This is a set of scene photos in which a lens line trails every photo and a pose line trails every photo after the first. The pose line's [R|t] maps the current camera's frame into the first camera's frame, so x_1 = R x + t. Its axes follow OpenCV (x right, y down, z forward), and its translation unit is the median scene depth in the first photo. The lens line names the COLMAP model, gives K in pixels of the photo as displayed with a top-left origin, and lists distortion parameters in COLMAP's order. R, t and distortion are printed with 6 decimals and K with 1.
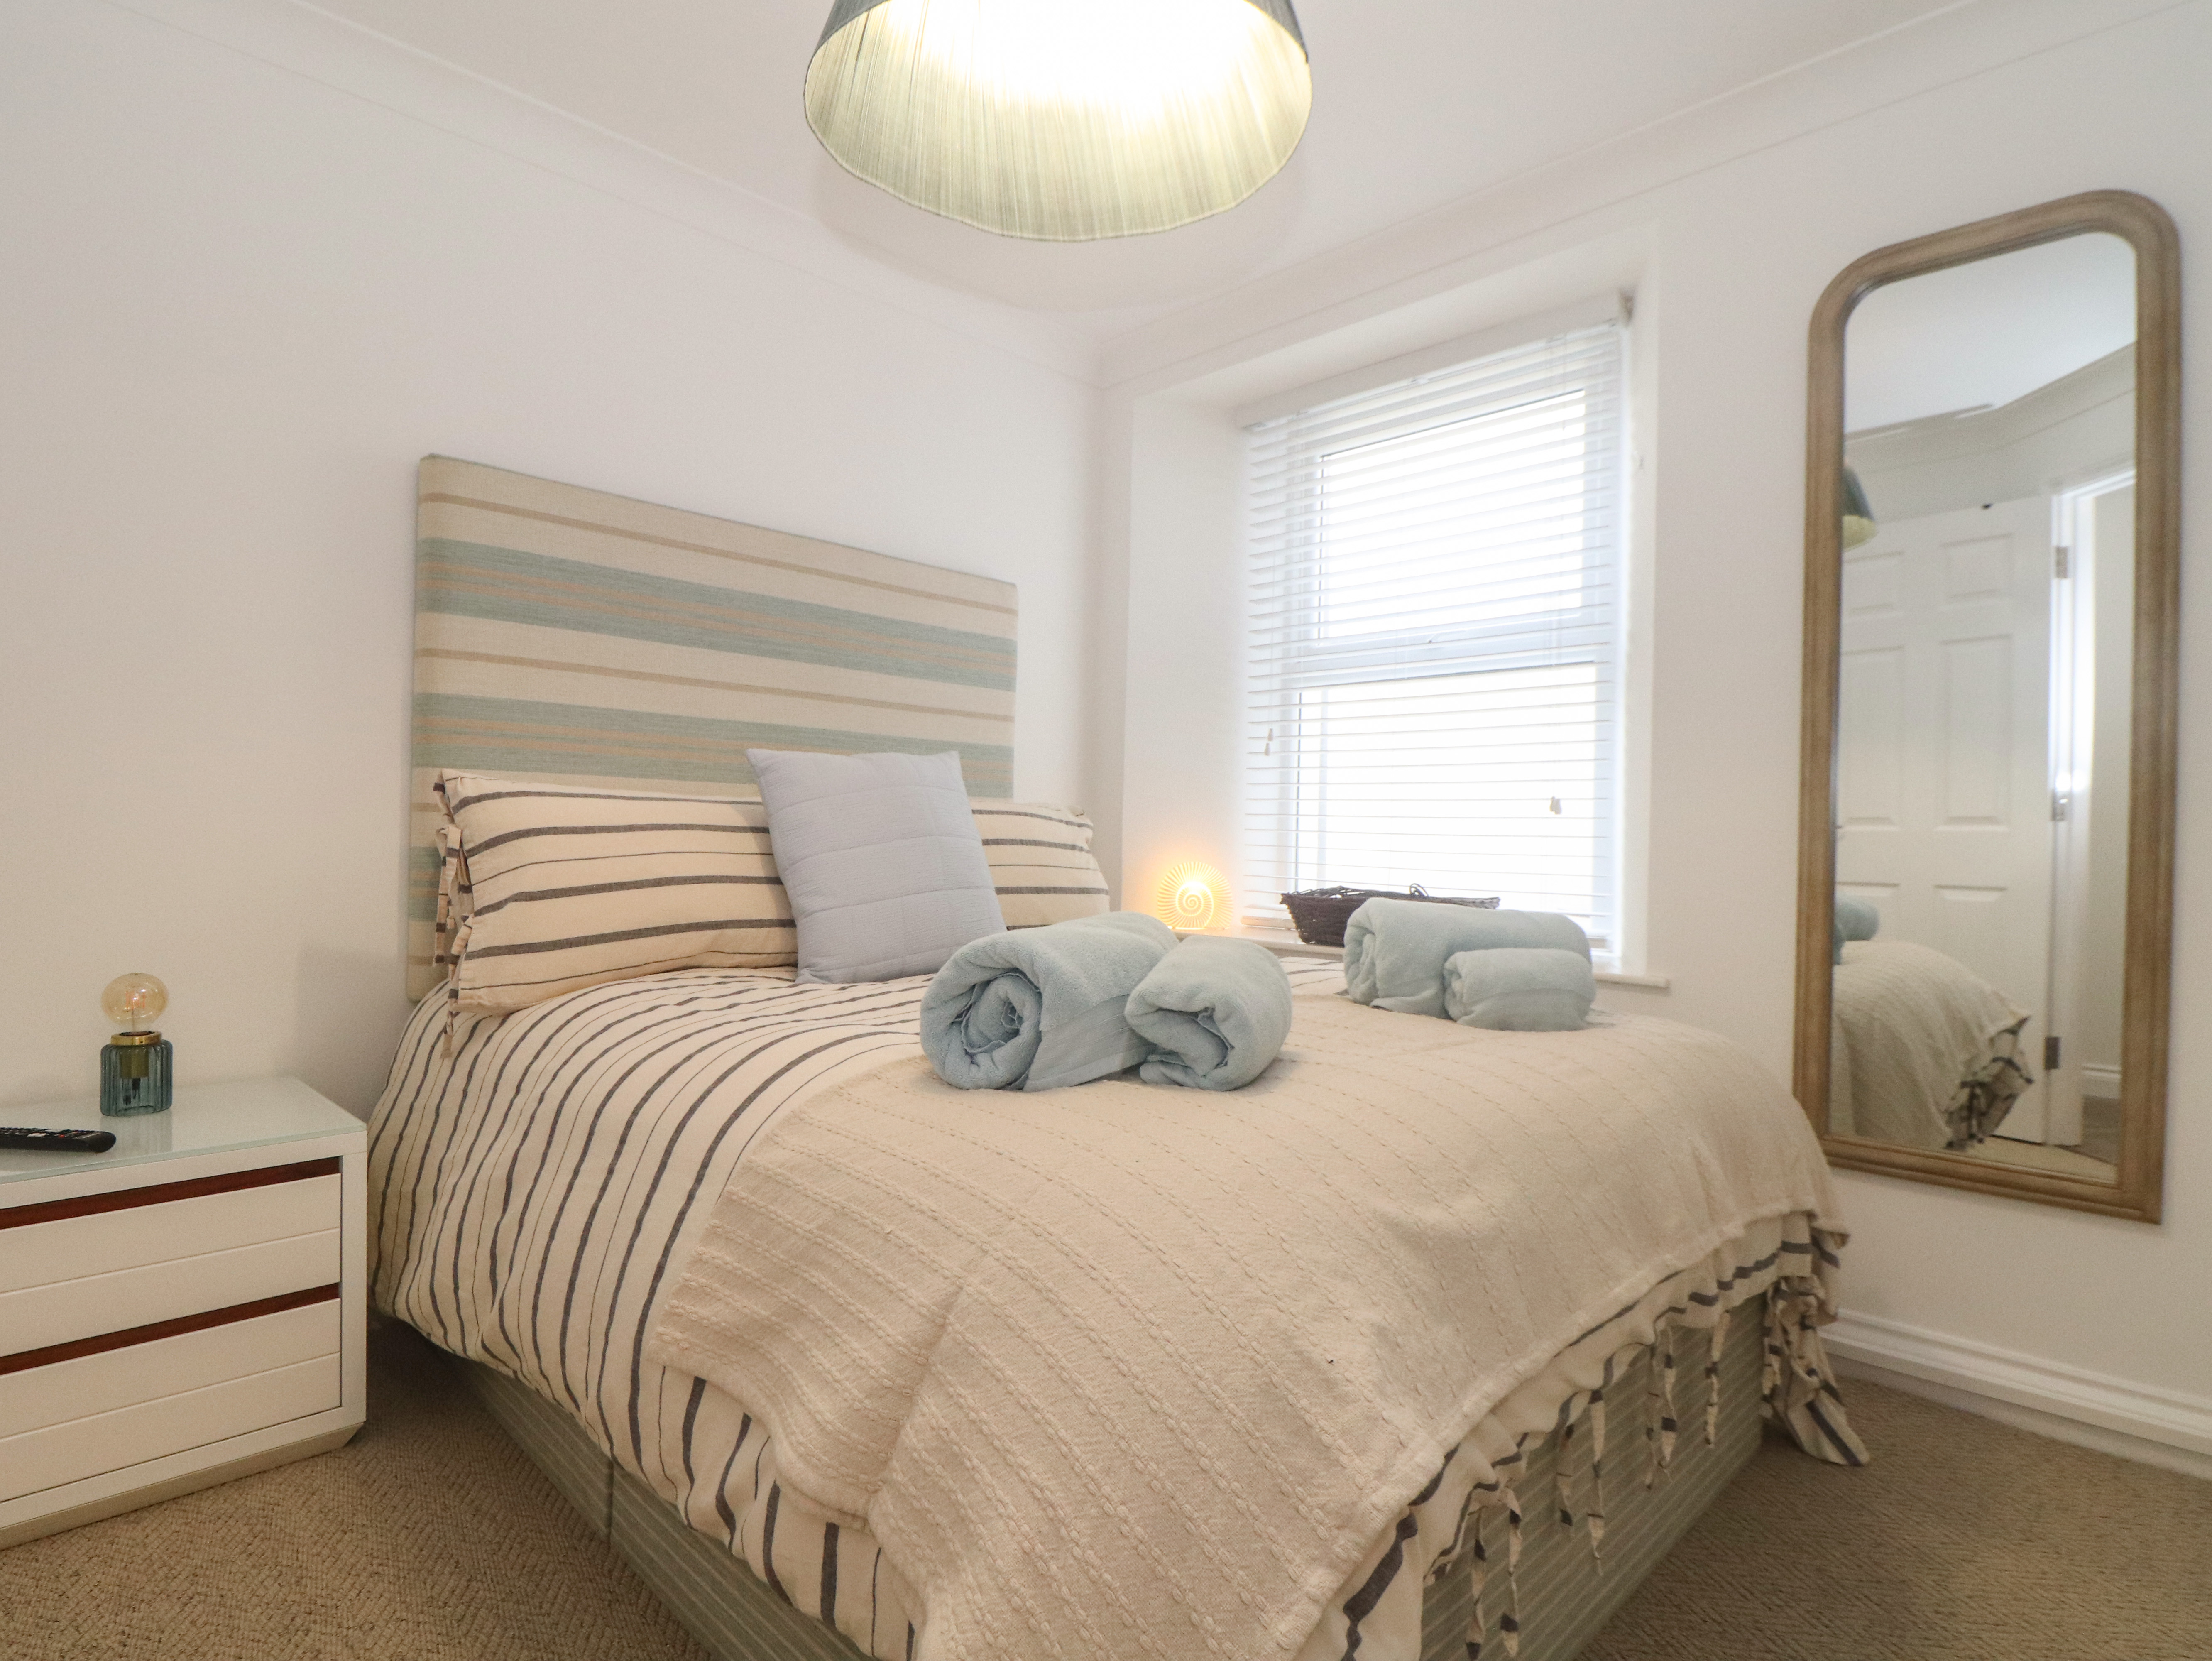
lens RADIAL K [[1197.6, 0, 1113.9], [0, 1197.6, 844.9], [0, 0, 1]] dist [-0.012371, -0.001045]
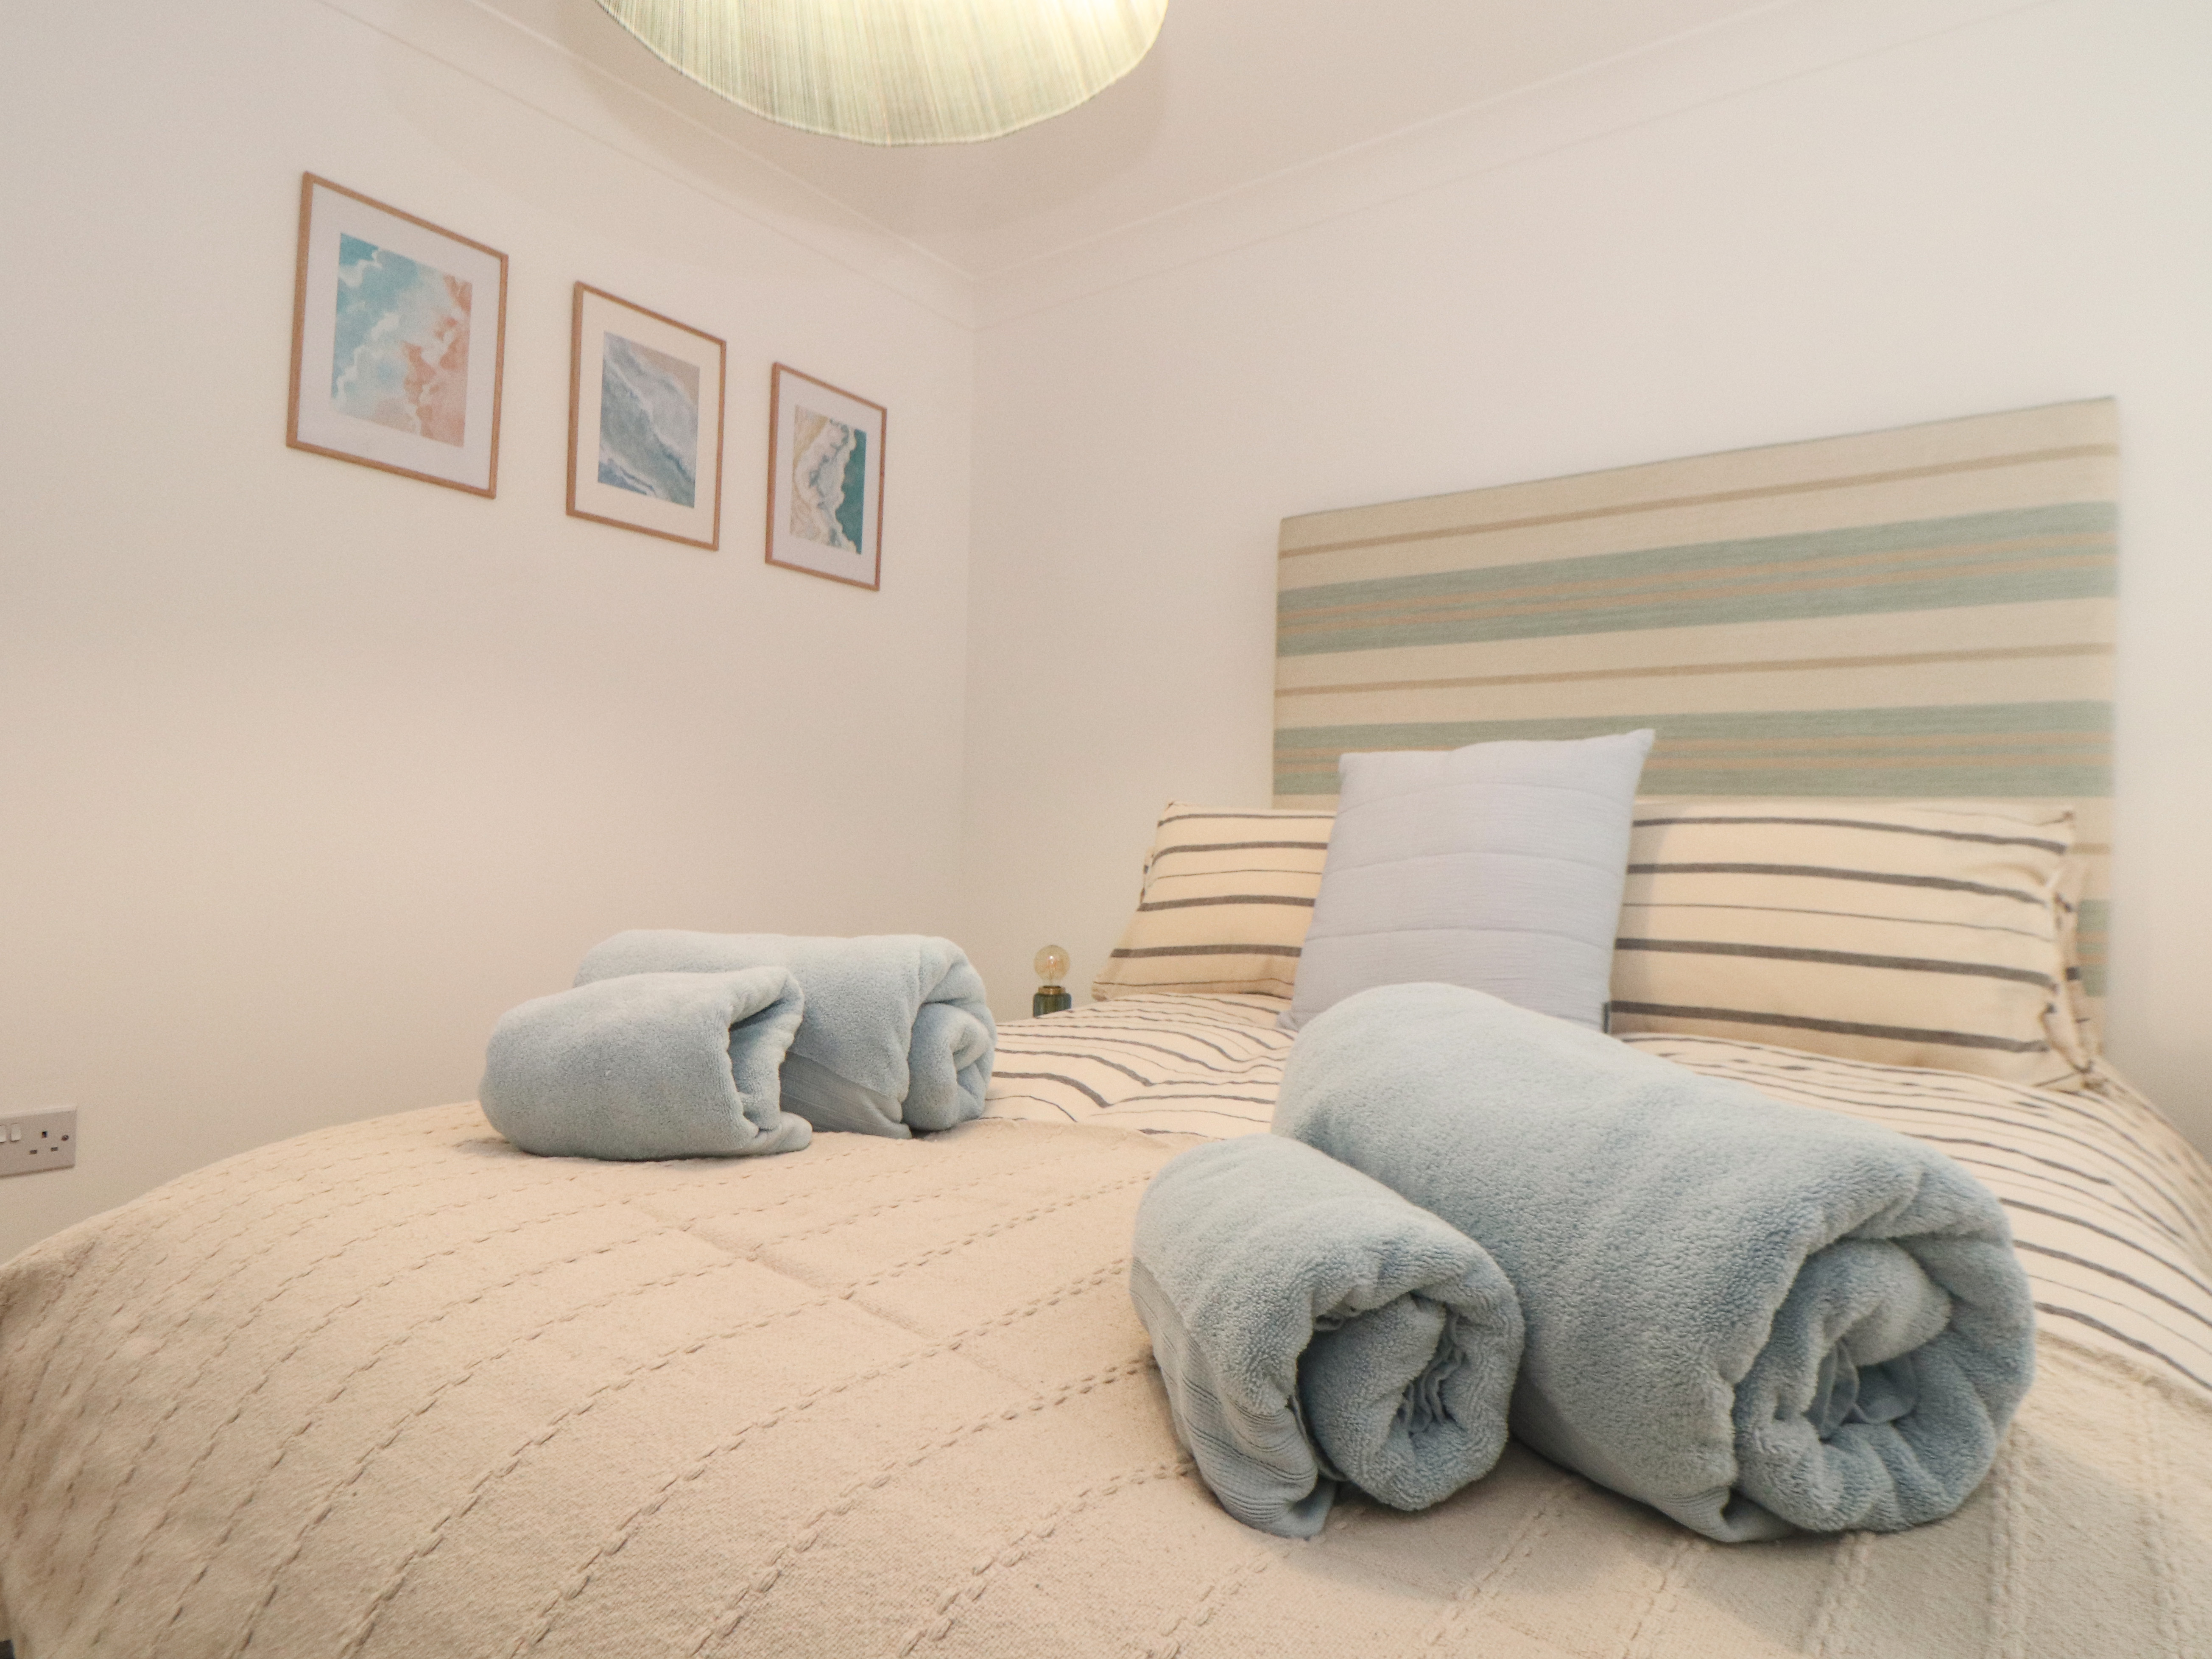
lens RADIAL K [[1197.4, 0, 1113.9], [0, 1197.4, 843.9], [0, 0, 1]] dist [-0.012371, -0.001045]
pose [[0.148980, -0.009658, -0.988793, 0.489330], [-0.023321, 0.999640, -0.013278, -0.000027], [0.988565, 0.025037, 0.148701, 0.635863]]
